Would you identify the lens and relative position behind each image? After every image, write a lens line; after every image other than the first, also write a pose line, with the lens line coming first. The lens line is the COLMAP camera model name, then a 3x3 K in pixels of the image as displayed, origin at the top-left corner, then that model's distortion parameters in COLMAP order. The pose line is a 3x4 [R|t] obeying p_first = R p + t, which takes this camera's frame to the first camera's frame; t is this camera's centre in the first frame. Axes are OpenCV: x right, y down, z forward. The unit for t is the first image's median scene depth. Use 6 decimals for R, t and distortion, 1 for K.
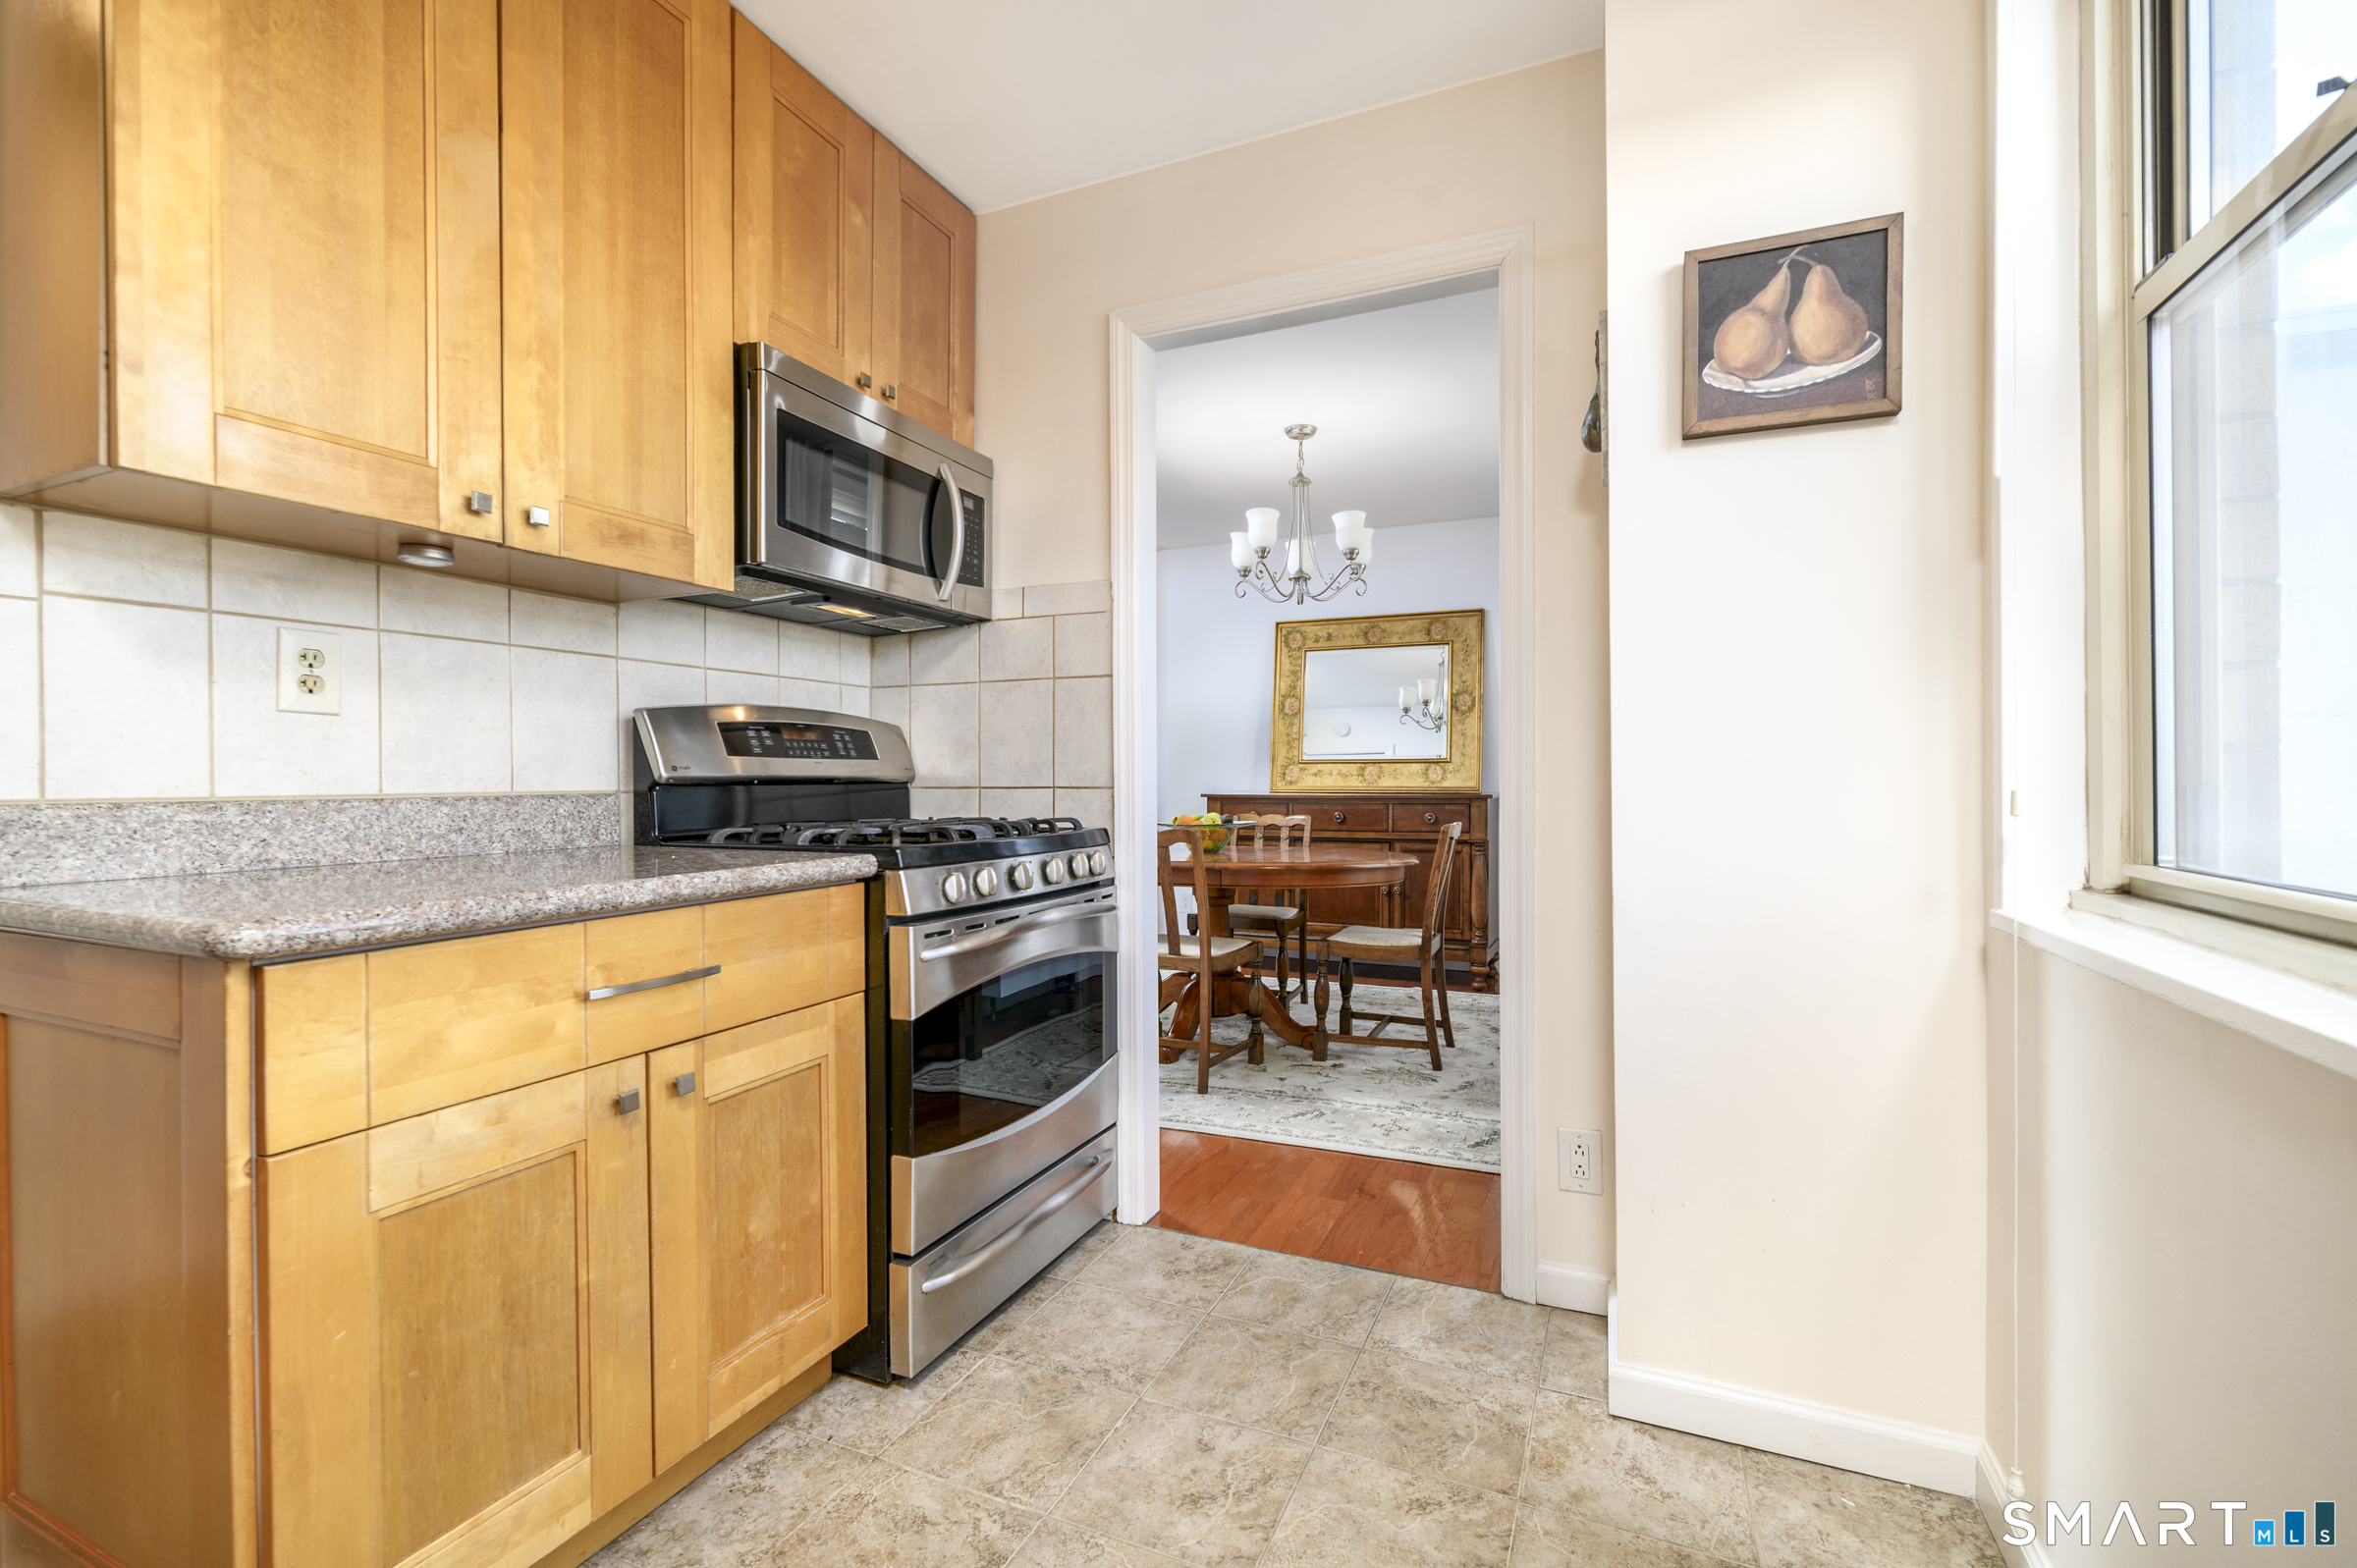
lens RADIAL K [[1036.7, 0, 1169.5], [0, 1036.7, 780.6], [0, 0, 1]] dist [-0.003384, 0.000433]
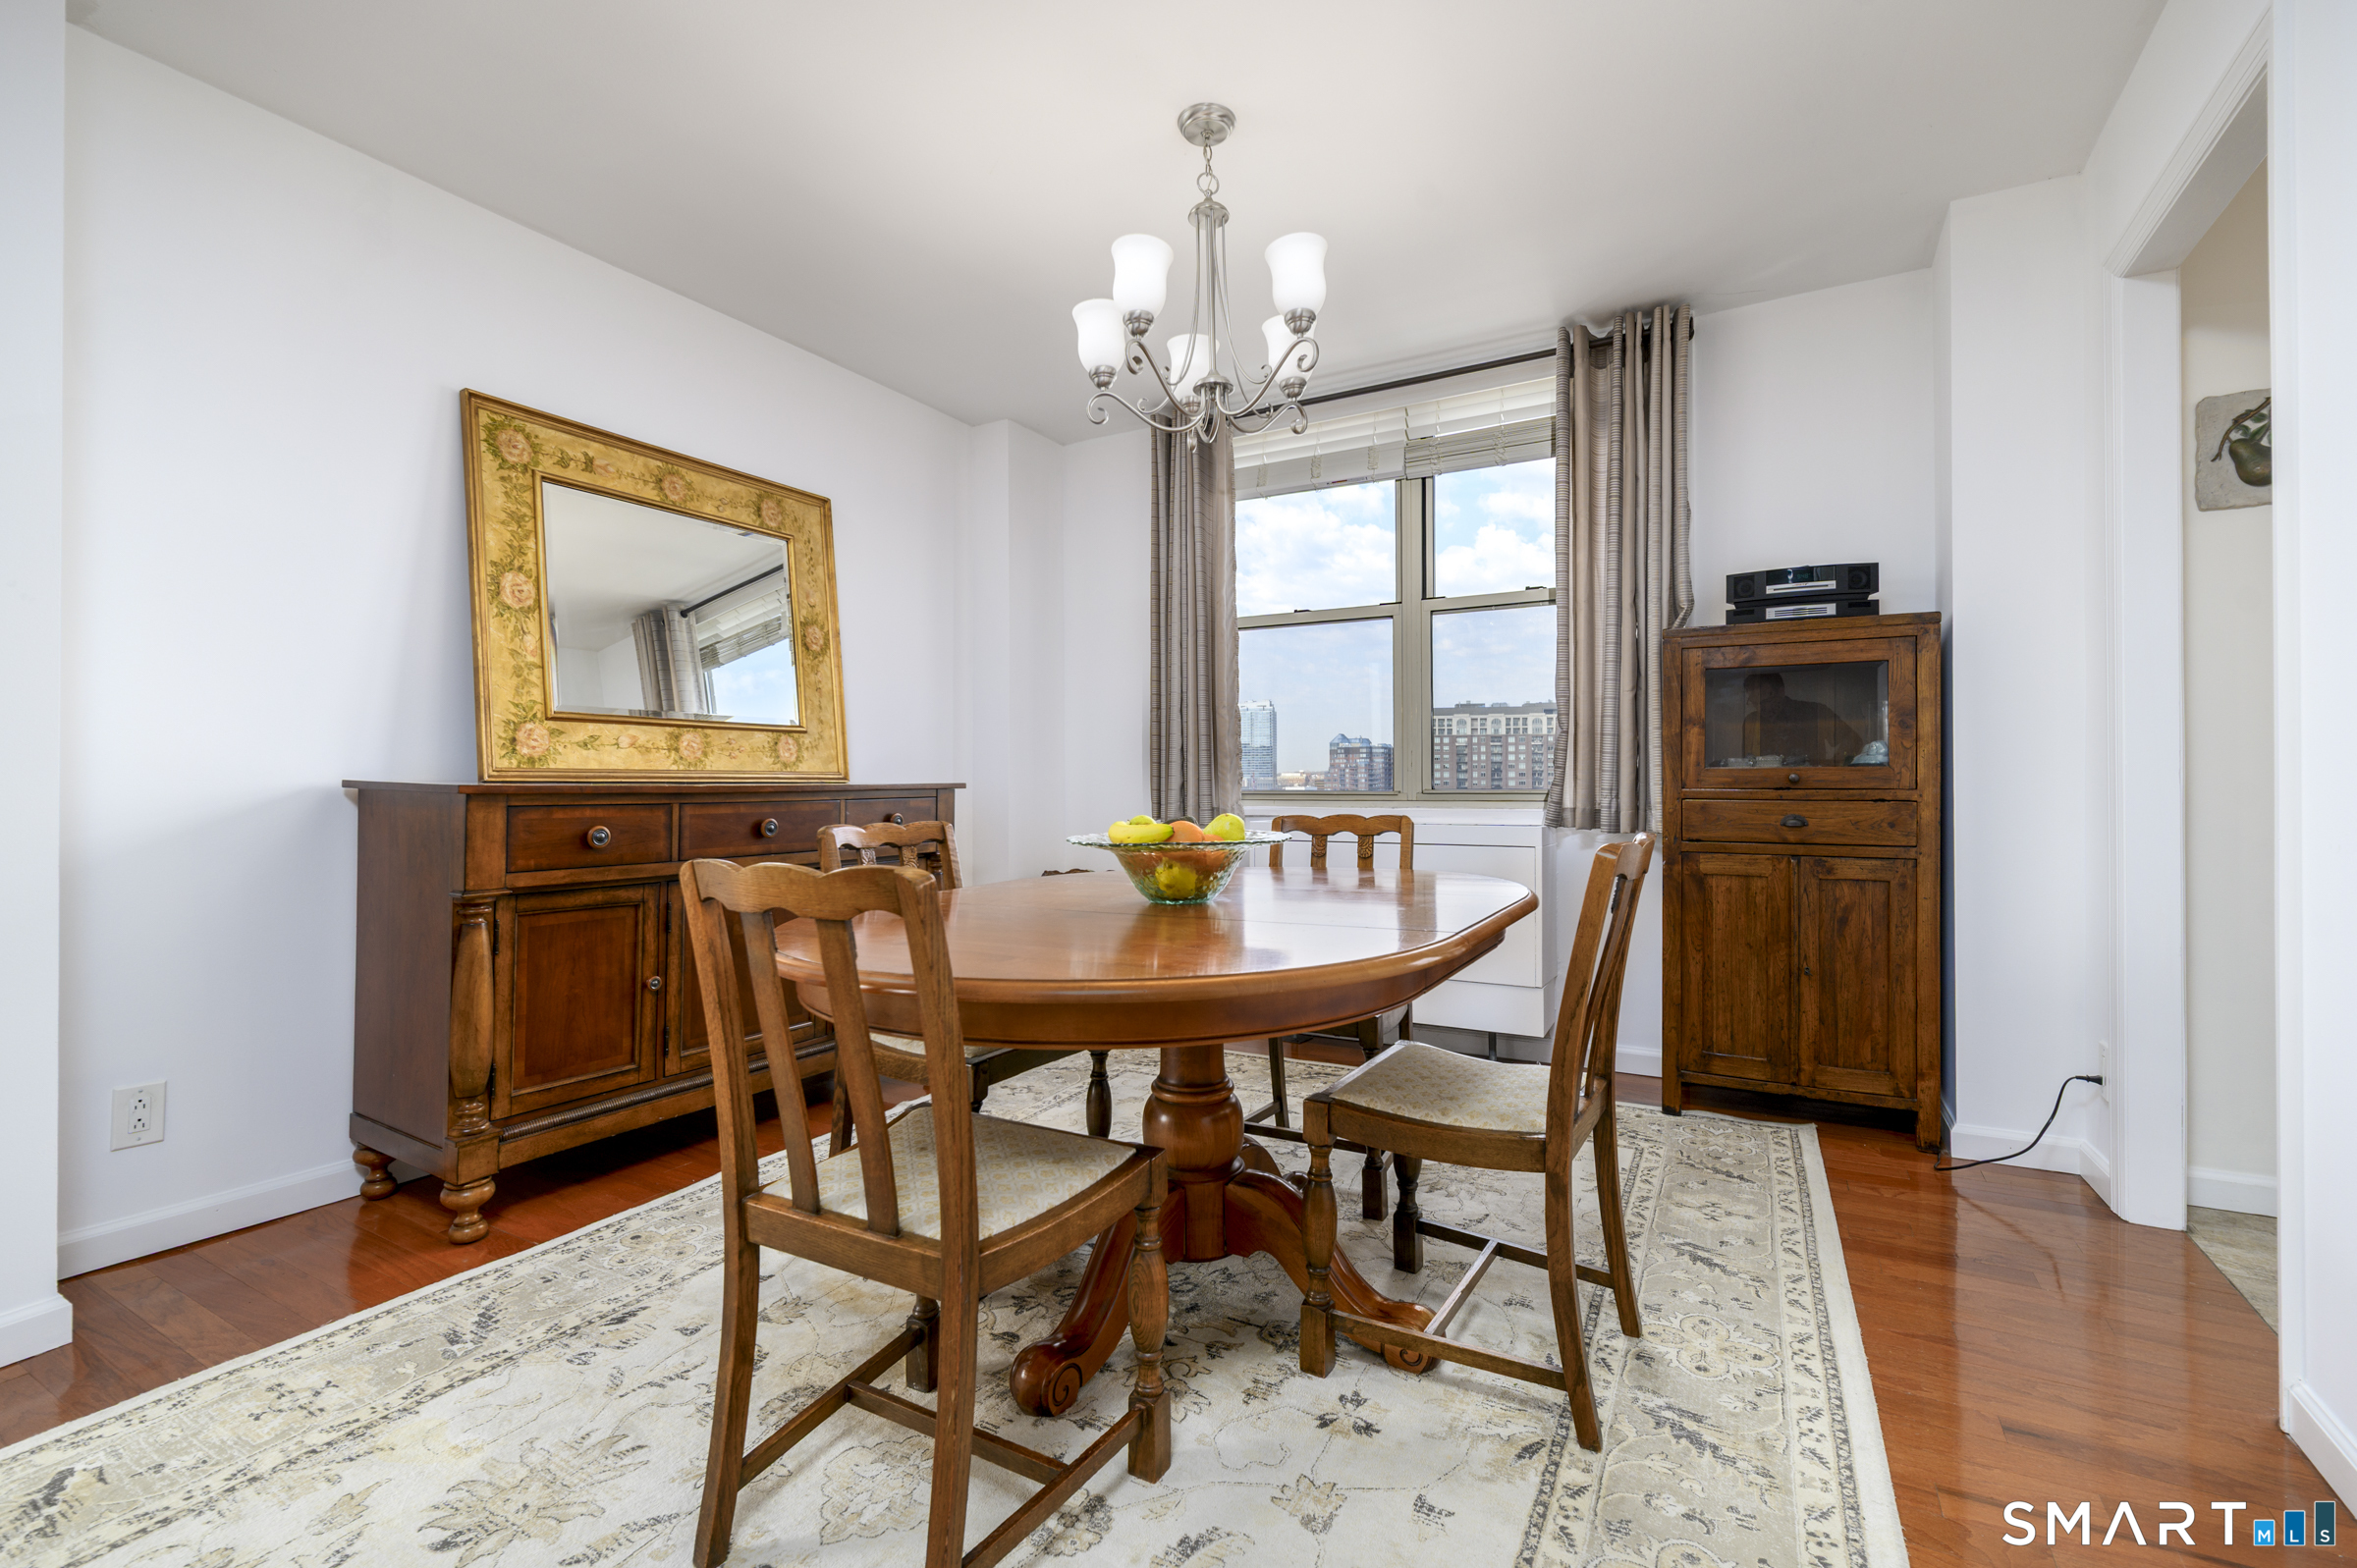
lens RADIAL K [[1036.7, 0, 1186.0], [0, 1036.7, 777.4], [0, 0, 1]] dist [-0.003384, 0.000433]
pose [[0.113601, 0.006186, 0.993507, -0.670291], [0.000789, 0.999980, -0.006317, 0.027233], [-0.993526, 0.001501, 0.113593, 1.497805]]
